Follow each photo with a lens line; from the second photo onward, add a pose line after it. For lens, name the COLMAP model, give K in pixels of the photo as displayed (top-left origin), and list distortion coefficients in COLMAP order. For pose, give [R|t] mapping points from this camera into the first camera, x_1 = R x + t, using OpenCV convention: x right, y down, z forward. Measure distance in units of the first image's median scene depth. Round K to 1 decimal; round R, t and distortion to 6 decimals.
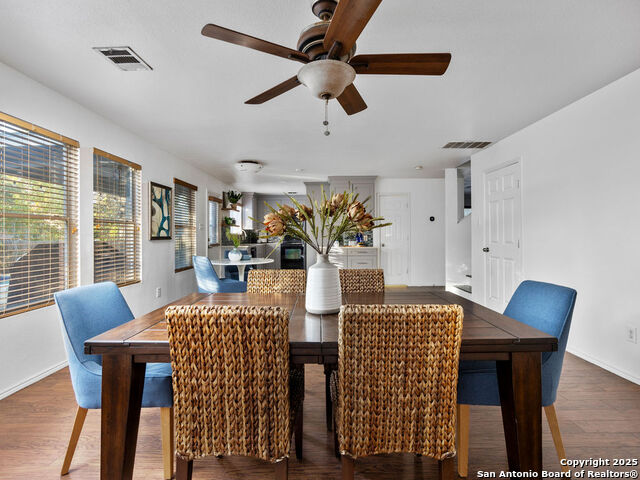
lens RADIAL K [[328.6, 0, 320.1], [0, 328.6, 235.3], [0, 0, 1]] dist [-0.014453, 0.001293]
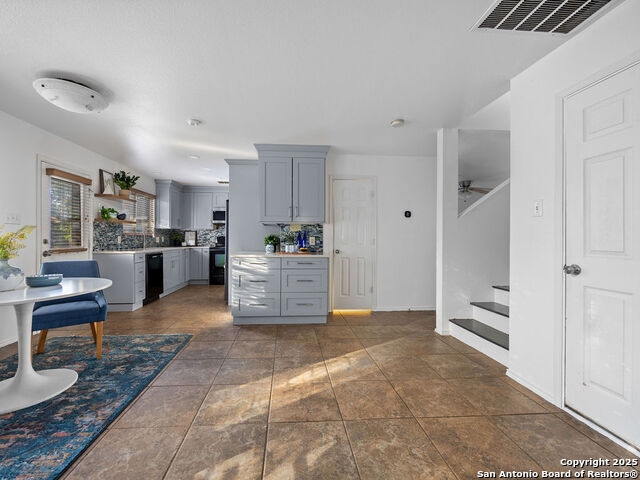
lens RADIAL K [[278.9, 0, 309.3], [0, 278.9, 237.8], [0, 0, 1]] dist [-0.009704, 0.000604]
pose [[0.996675, 0.007902, 0.081095, 0.124929], [-0.007624, 0.999964, -0.003739, 0.006059], [-0.081121, 0.003108, 0.996699, 0.625679]]
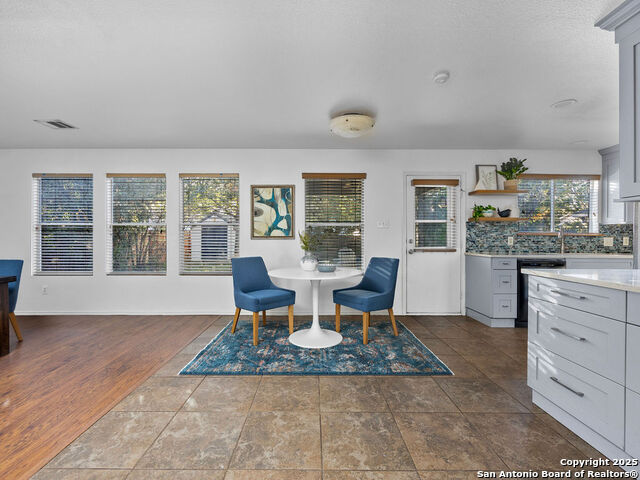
lens RADIAL K [[301.7, 0, 334.2], [0, 301.7, 235.9], [0, 0, 1]] dist [-0.000790, -0.000001]
pose [[-0.003770, 0.004299, -0.999984, 0.428504], [-0.005651, 0.999975, 0.004320, -0.000818], [0.999977, 0.005667, -0.003745, 1.122491]]
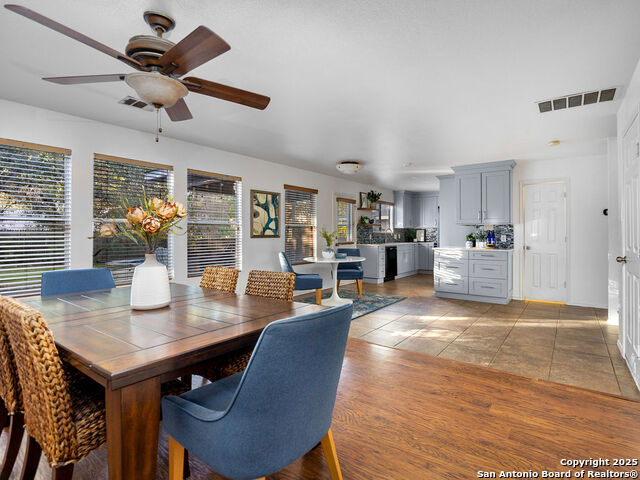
lens RADIAL K [[328.6, 0, 344.6], [0, 328.6, 231.1], [0, 0, 1]] dist [-0.014453, 0.001293]
pose [[0.820676, 0.000029, -0.571394, 0.404458], [-0.004721, 0.999966, -0.006729, -0.003005], [0.571375, 0.008220, 0.820648, 0.172824]]
